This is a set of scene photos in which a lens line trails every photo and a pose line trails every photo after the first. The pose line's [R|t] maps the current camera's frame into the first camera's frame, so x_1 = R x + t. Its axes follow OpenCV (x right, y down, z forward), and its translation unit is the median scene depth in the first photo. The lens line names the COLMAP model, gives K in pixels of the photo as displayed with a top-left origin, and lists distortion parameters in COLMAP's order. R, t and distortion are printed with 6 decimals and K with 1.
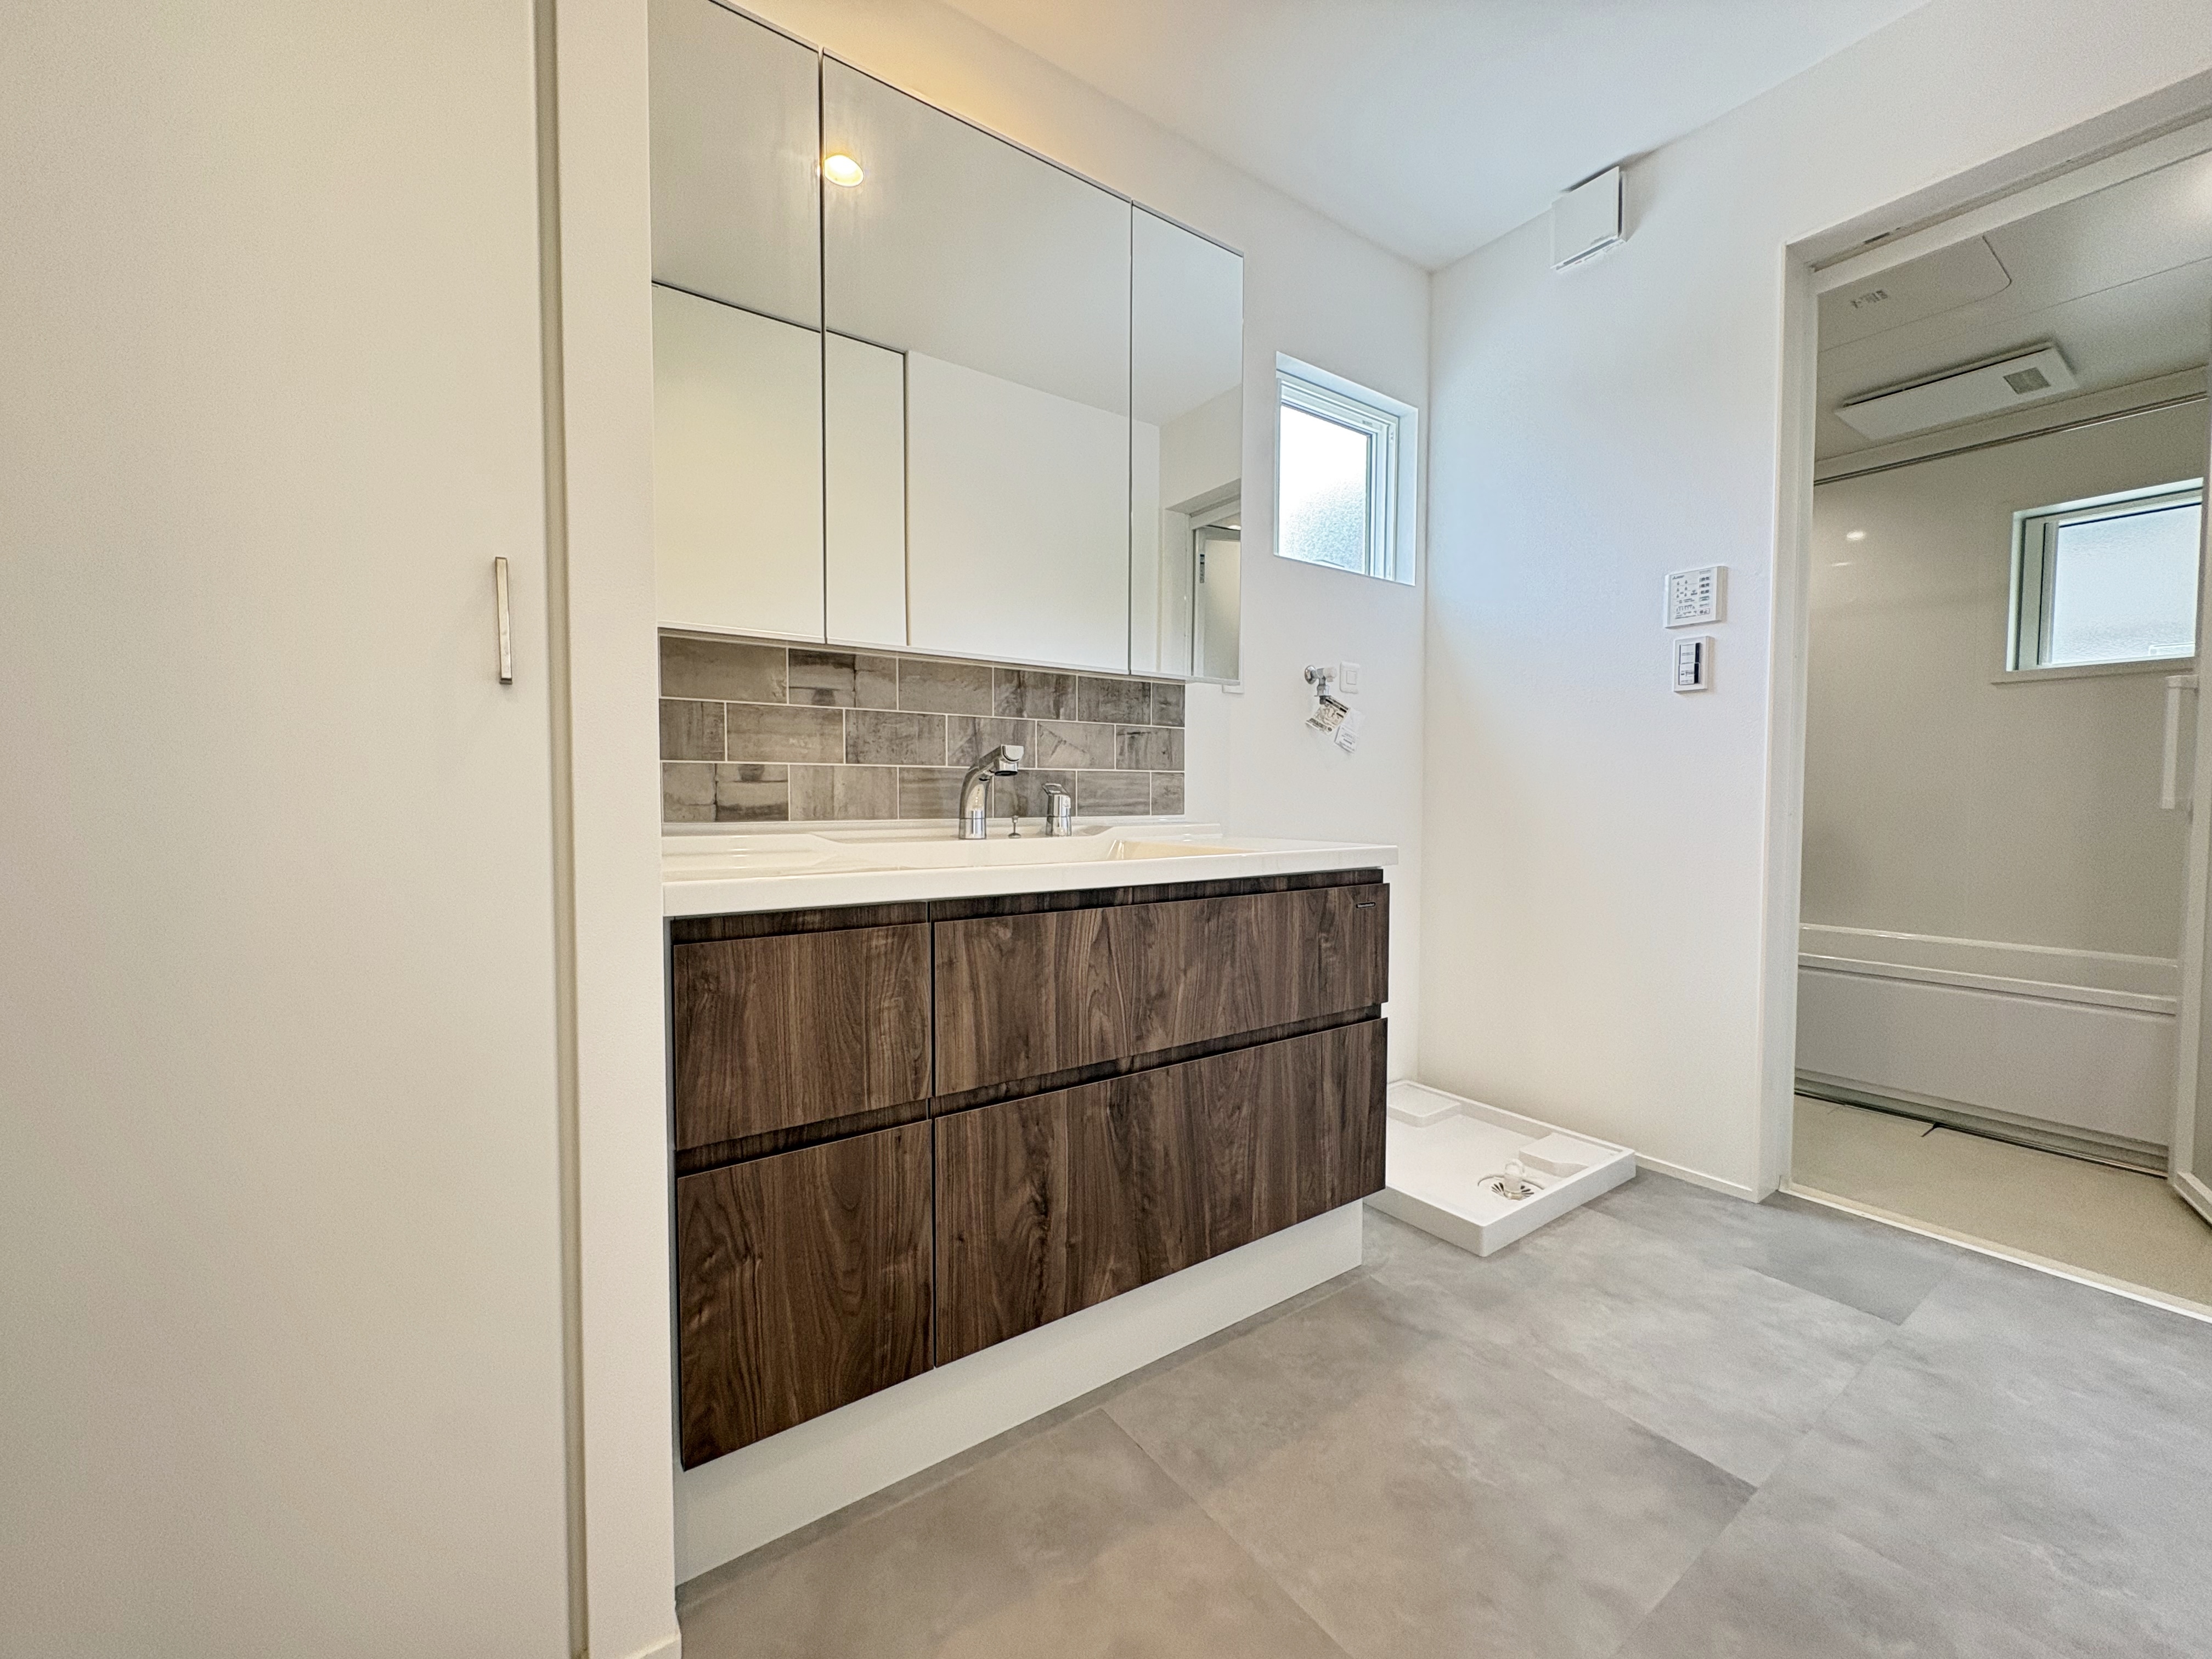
lens RADIAL K [[886.2, 0, 1108.9], [0, 886.2, 832.0], [0, 0, 1]] dist [0.001032, -0.000007]
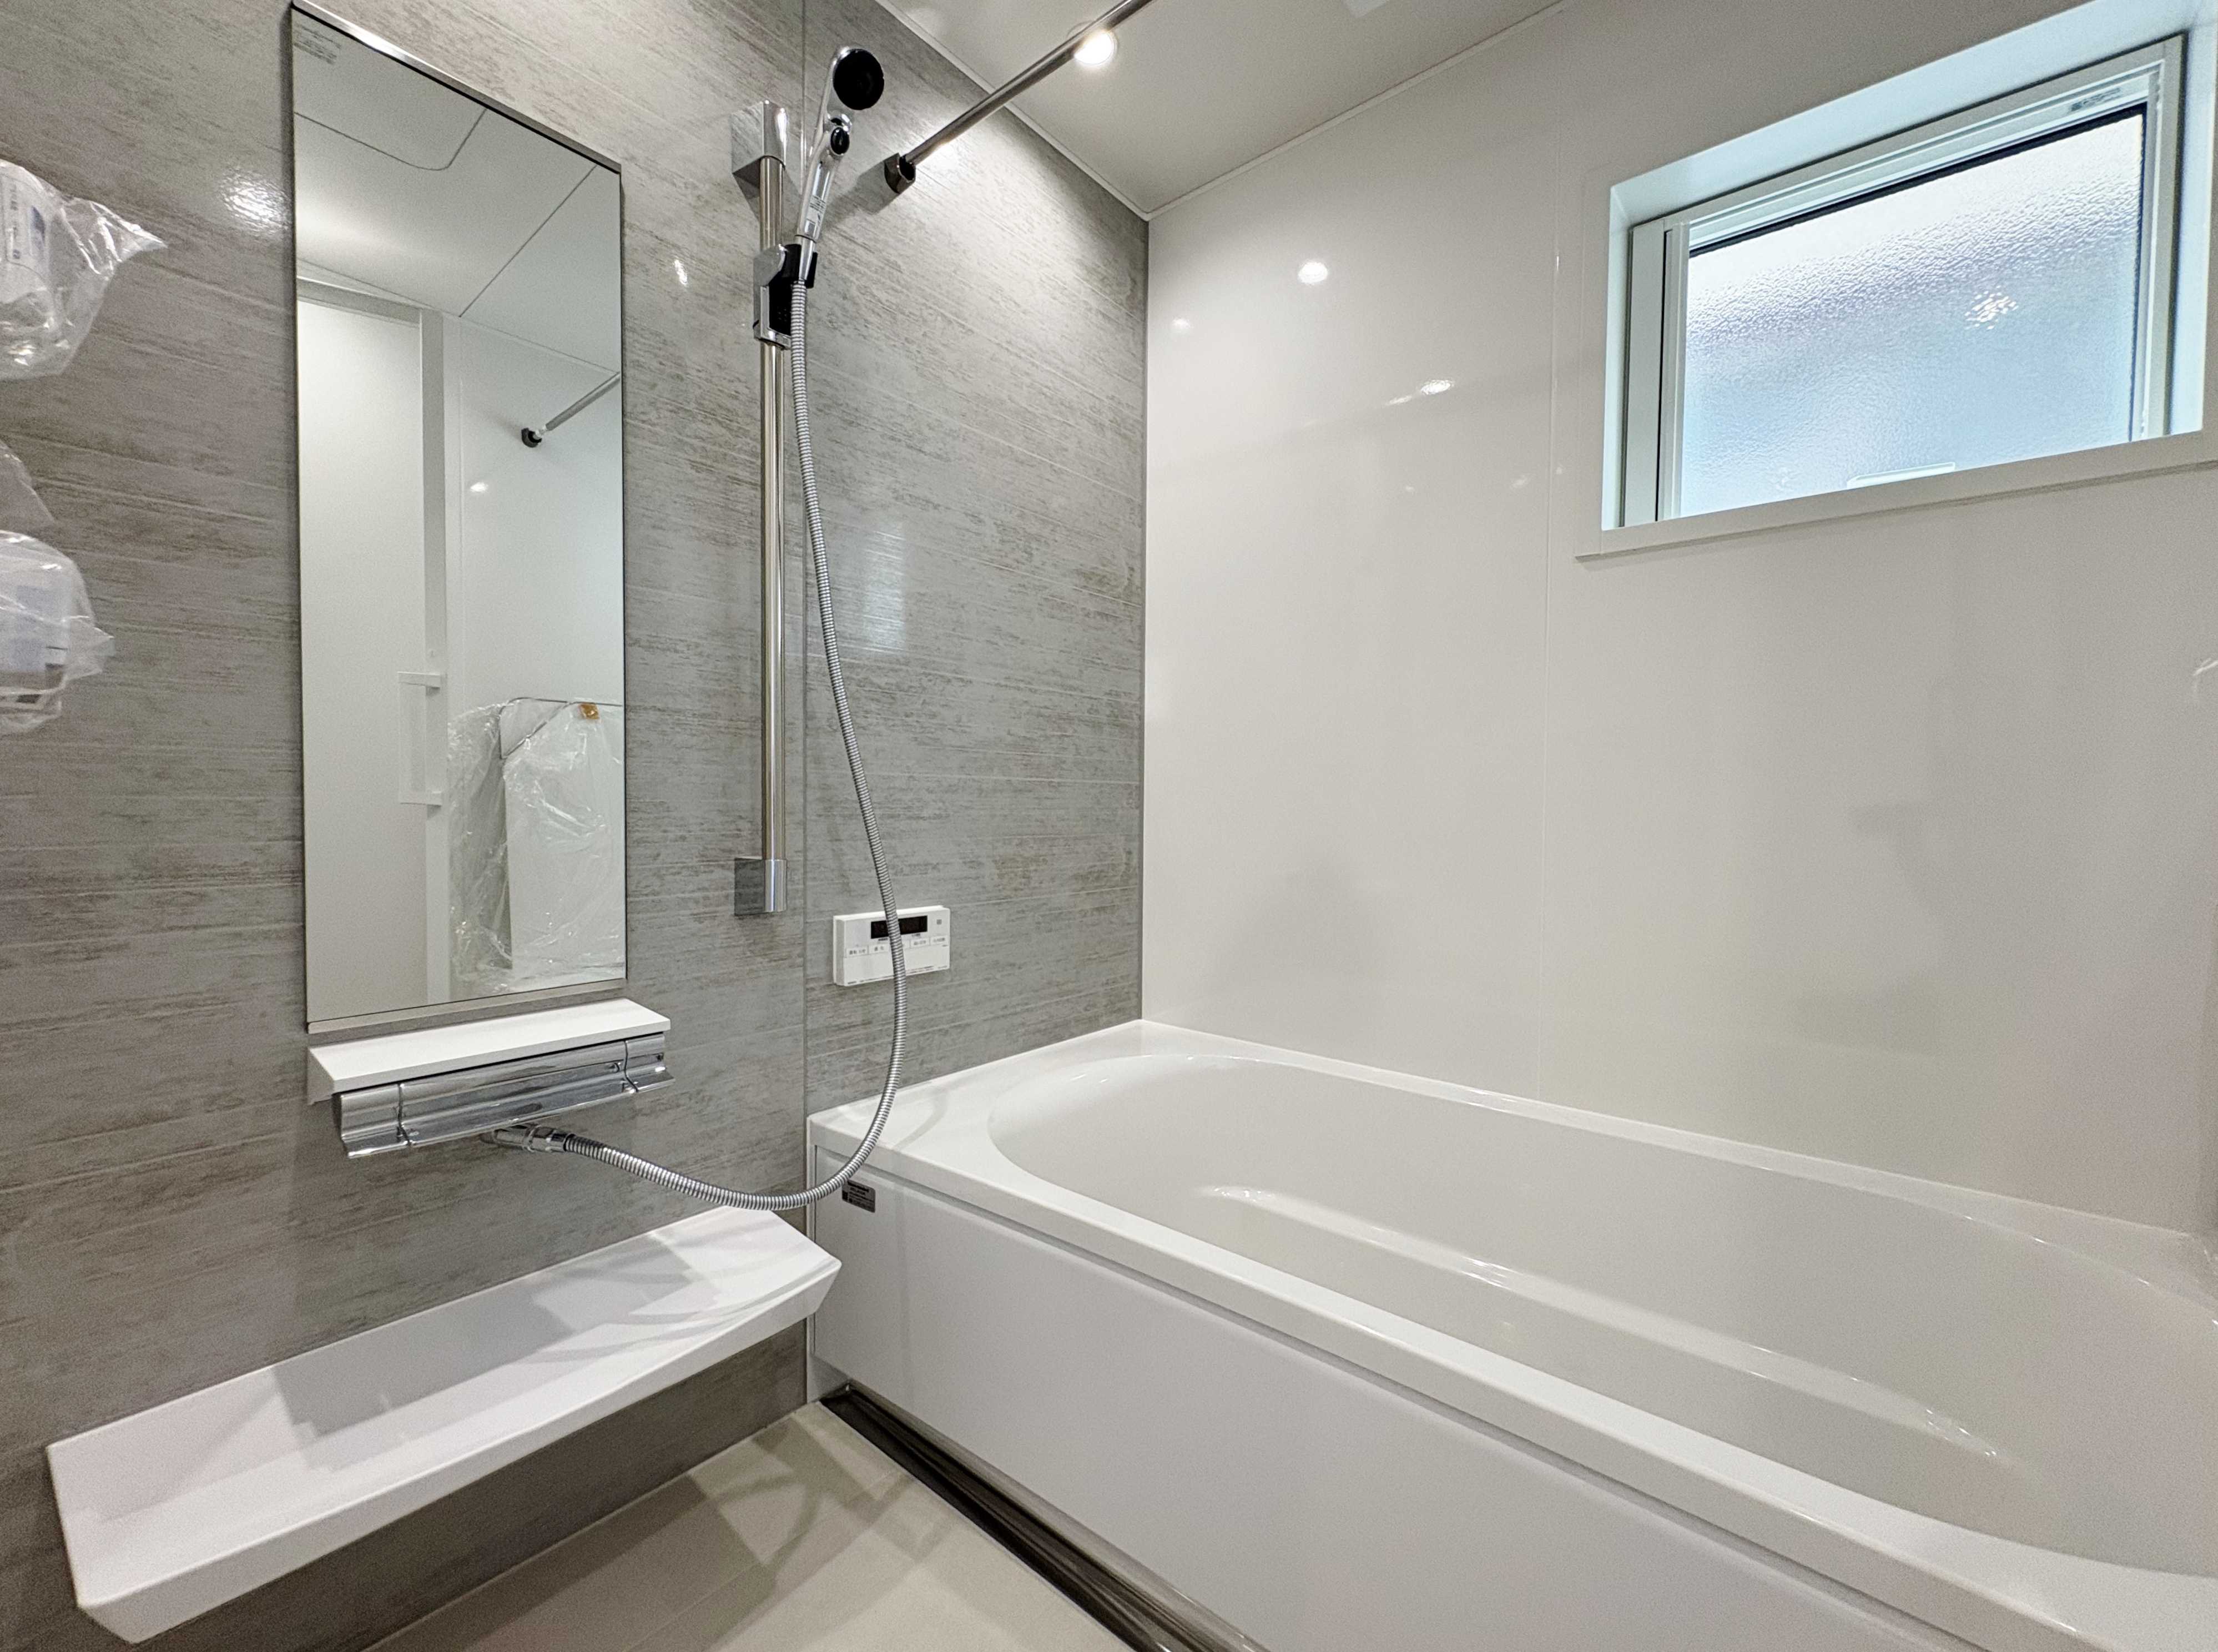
lens RADIAL K [[888.7, 0, 1103.7], [0, 888.7, 826.9], [0, 0, 1]] dist [0.001032, -0.000007]
pose [[0.965565, -0.001761, 0.260156, 1.087897], [0.005146, 0.999911, -0.012331, -0.044536], [-0.260111, 0.013246, 0.965488, 1.058809]]
